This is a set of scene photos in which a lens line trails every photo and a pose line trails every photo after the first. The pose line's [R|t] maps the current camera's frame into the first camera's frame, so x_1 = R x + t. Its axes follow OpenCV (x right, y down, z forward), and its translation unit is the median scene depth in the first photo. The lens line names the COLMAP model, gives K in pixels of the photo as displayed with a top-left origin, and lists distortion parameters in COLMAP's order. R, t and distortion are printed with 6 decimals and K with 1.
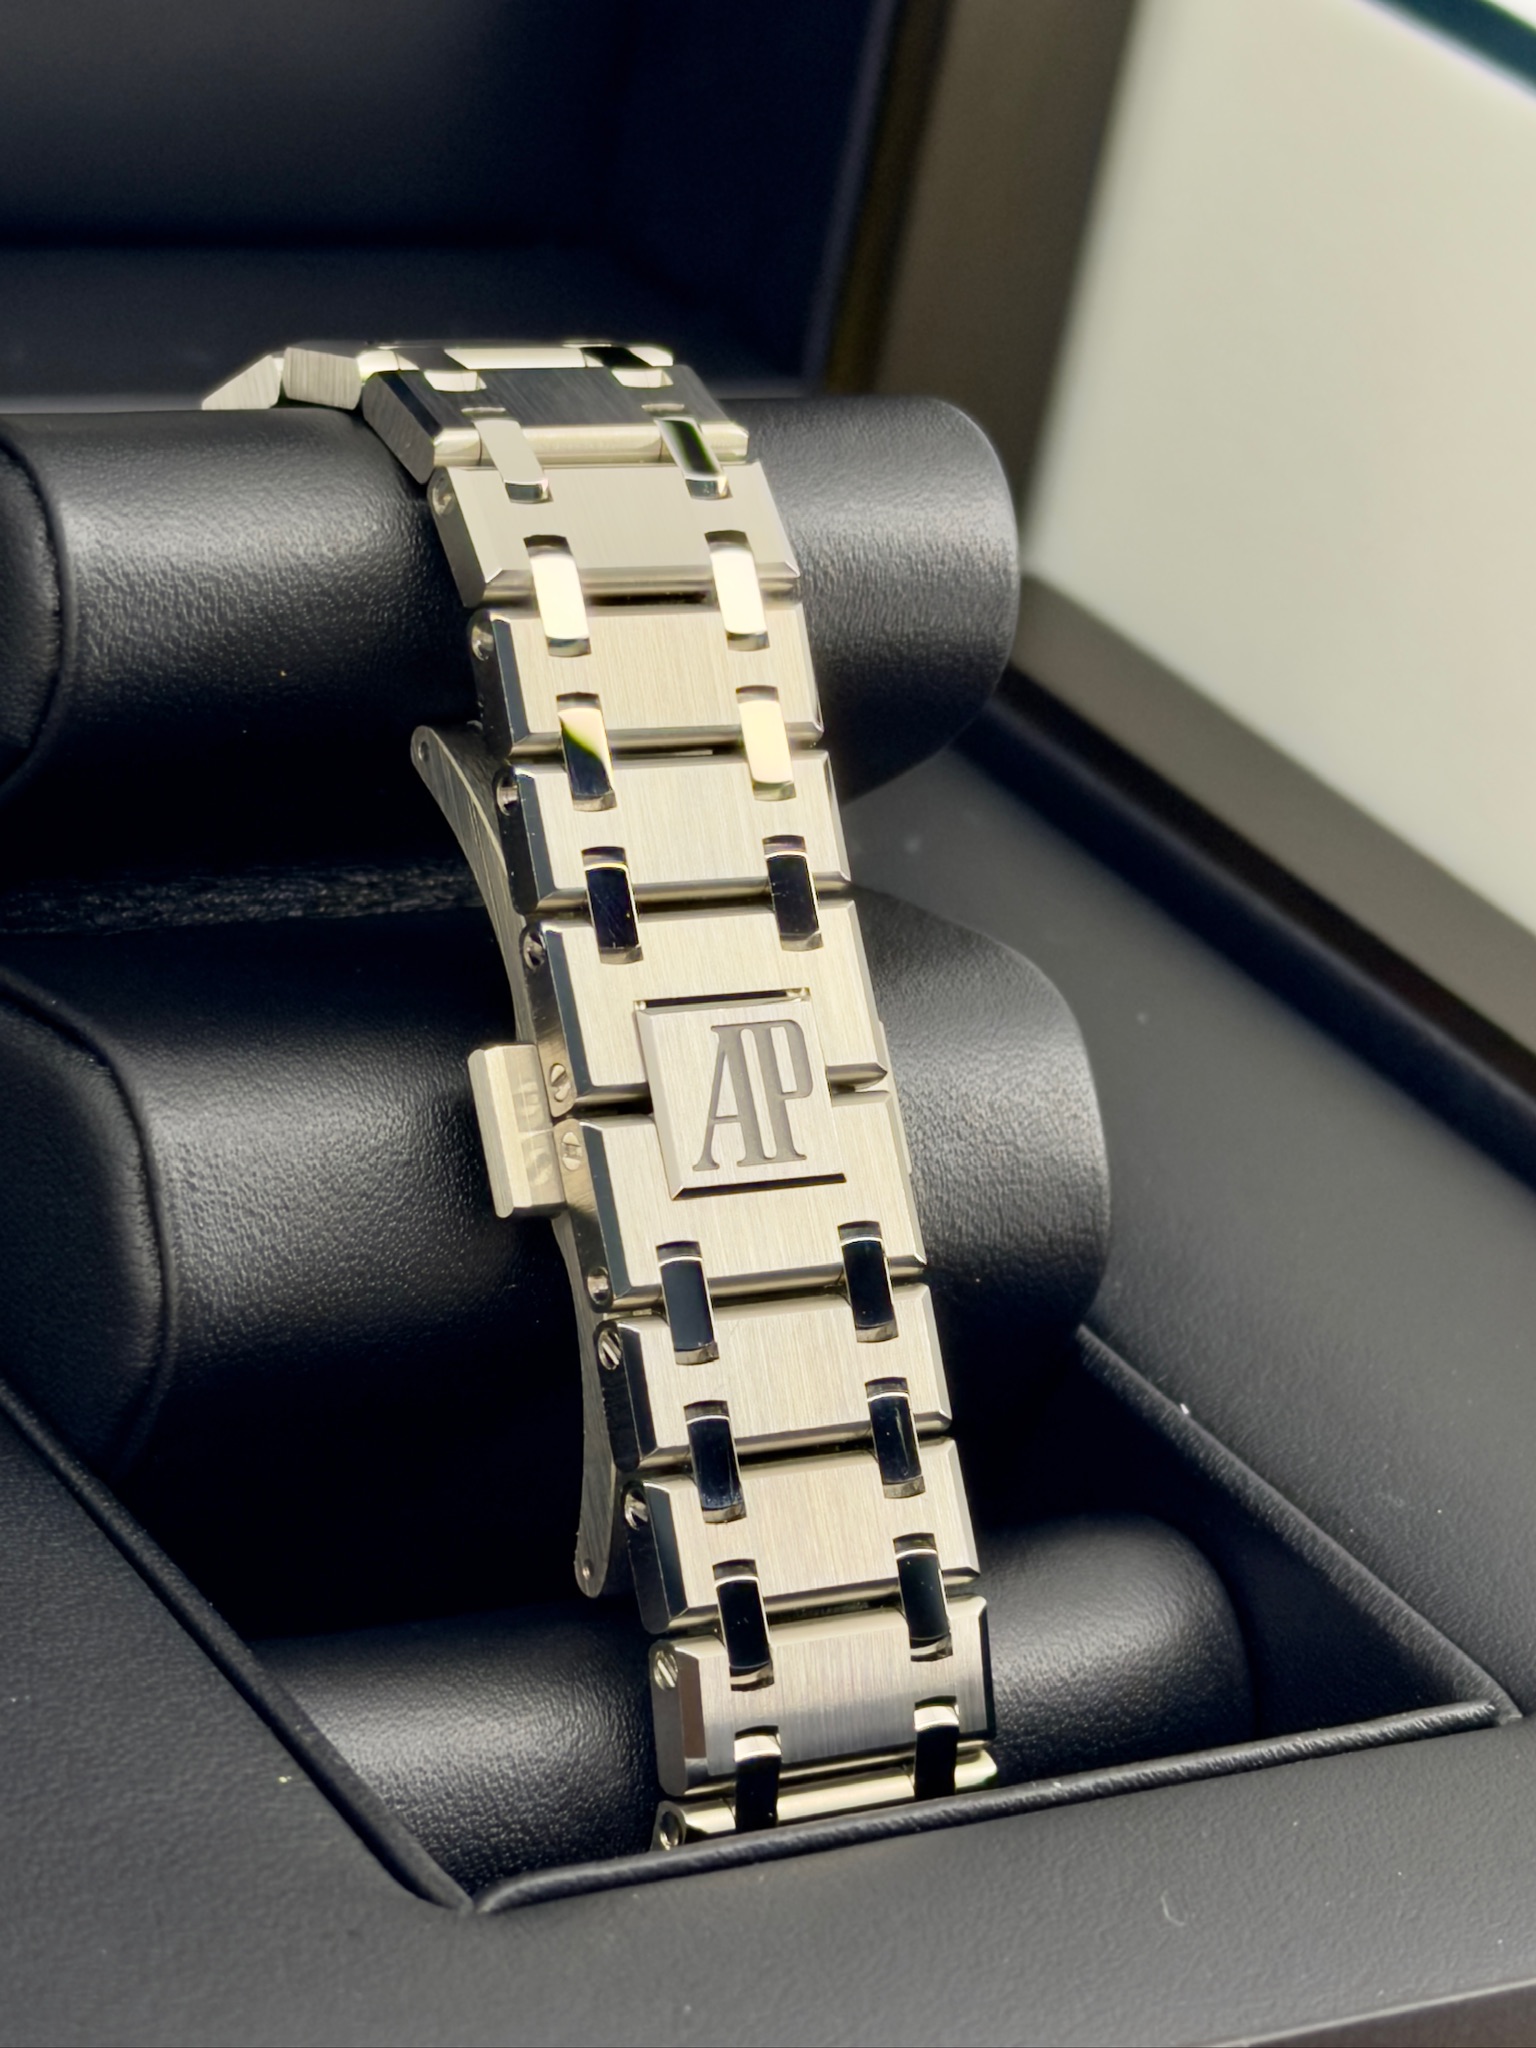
lens RADIAL K [[6352.1, 0, 768.0], [0, 6352.1, 1024.0], [0, 0, 1]] dist [-0.004087, -0.377410]
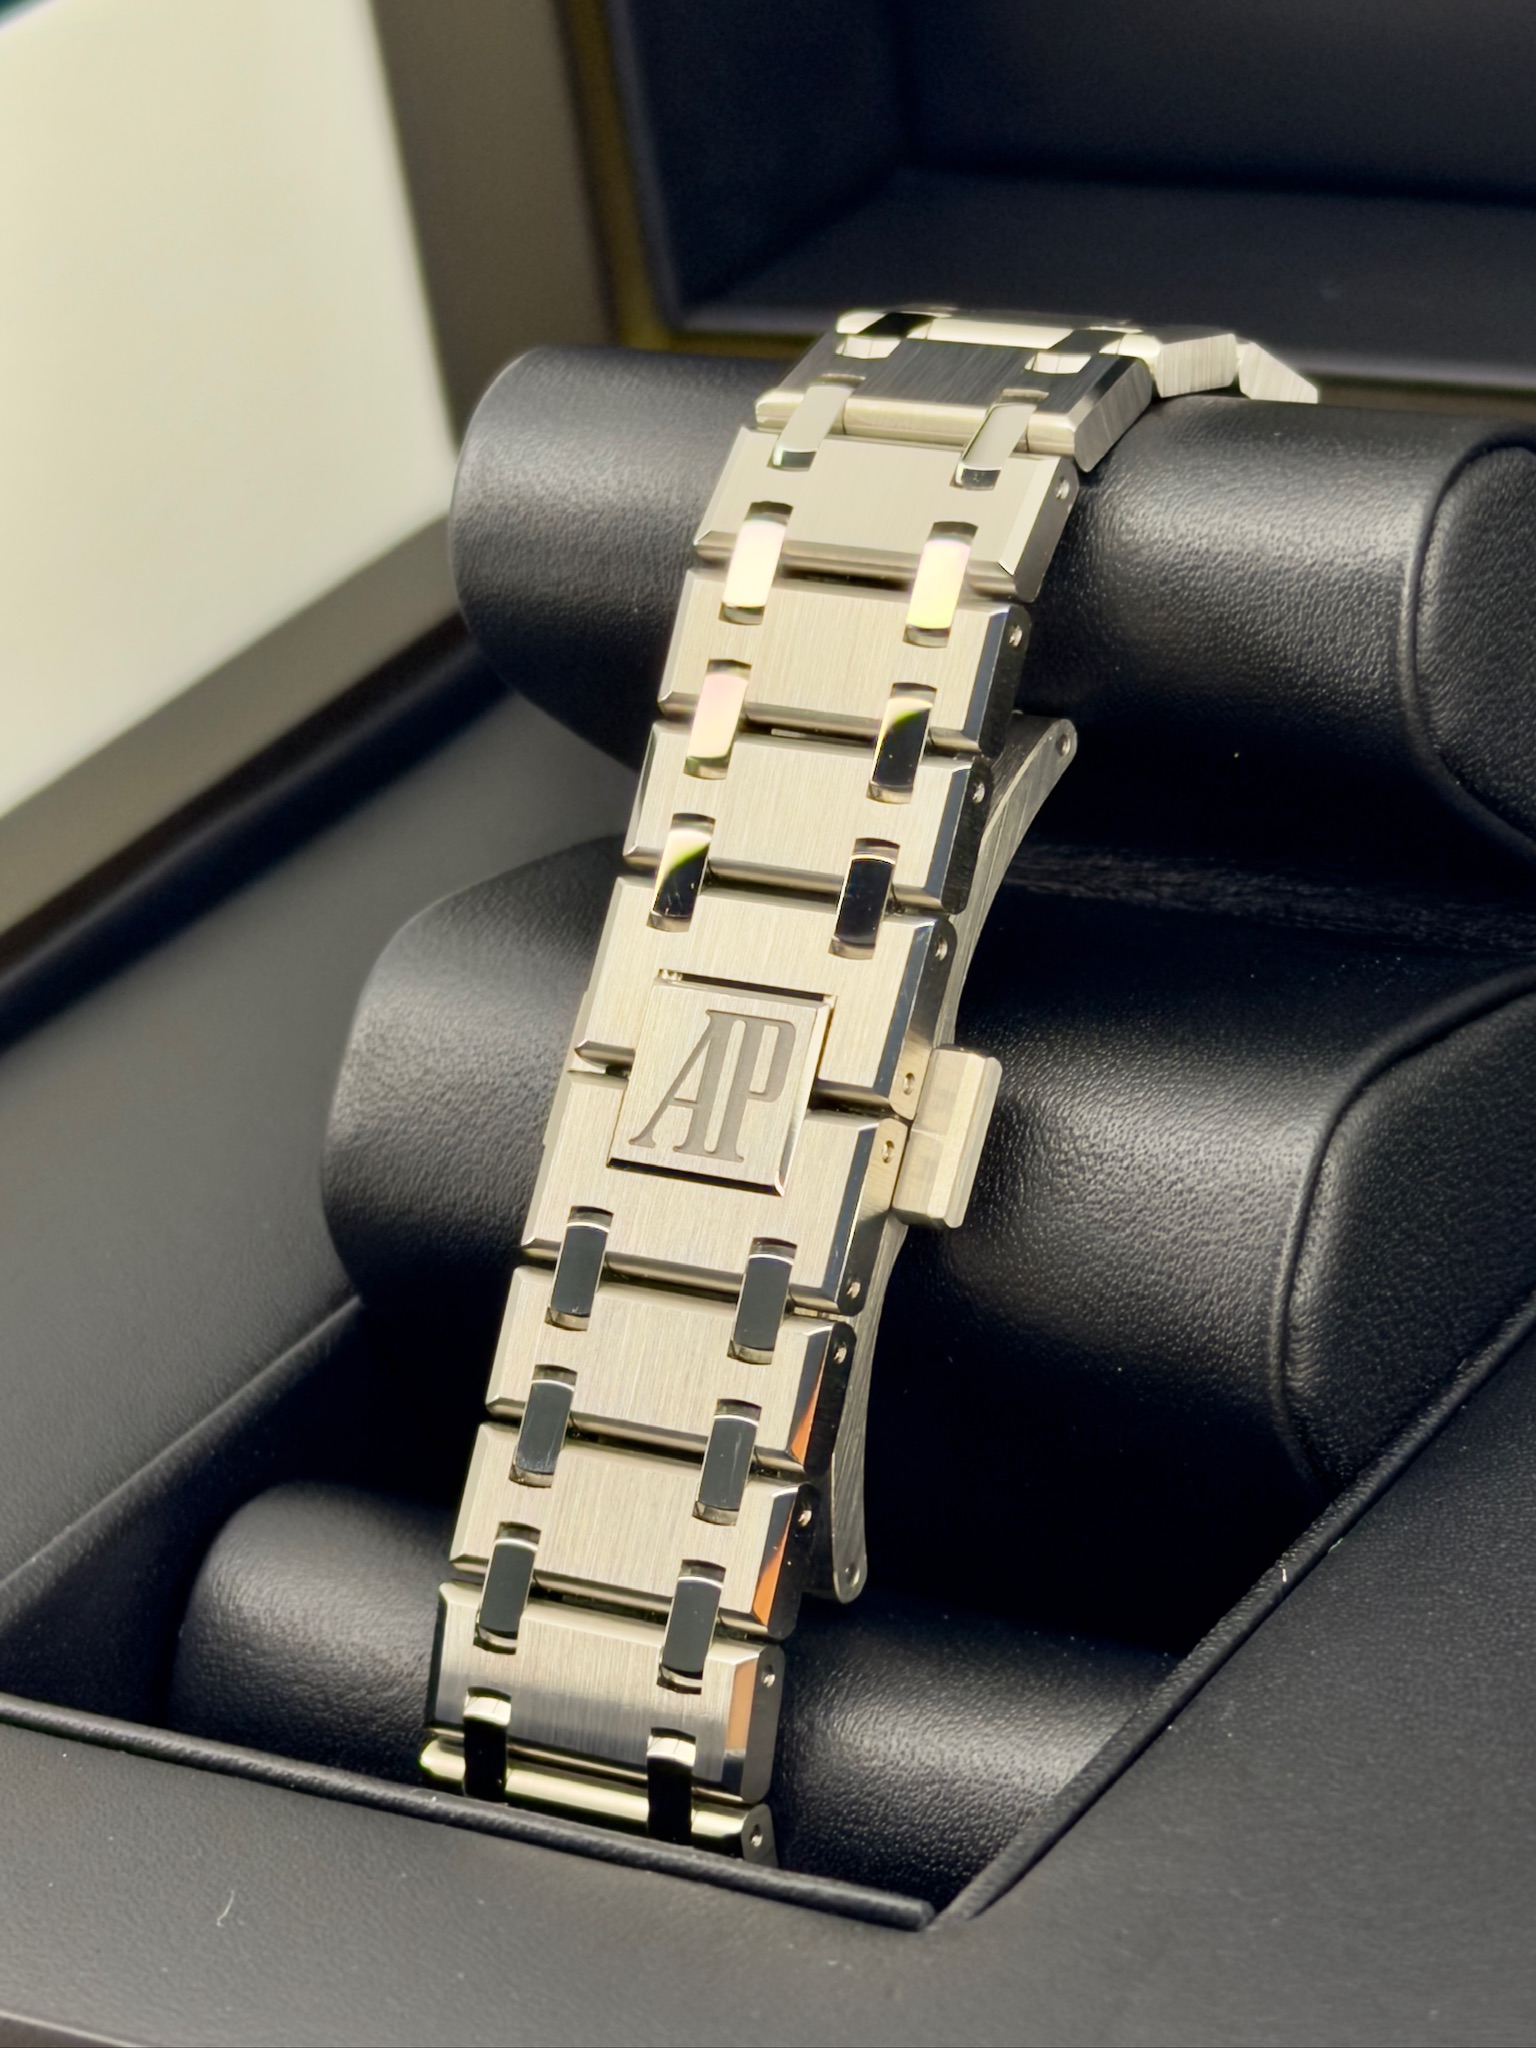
lens RADIAL K [[6352.1, 0, 768.0], [0, 6352.1, 1024.0], [0, 0, 1]] dist [-0.004087, -0.377410]
pose [[0.387446, 0.167415, -0.906564, 0.887087], [-0.164063, 0.980197, 0.110896, -0.107986], [0.907176, 0.105768, 0.407240, 0.609788]]
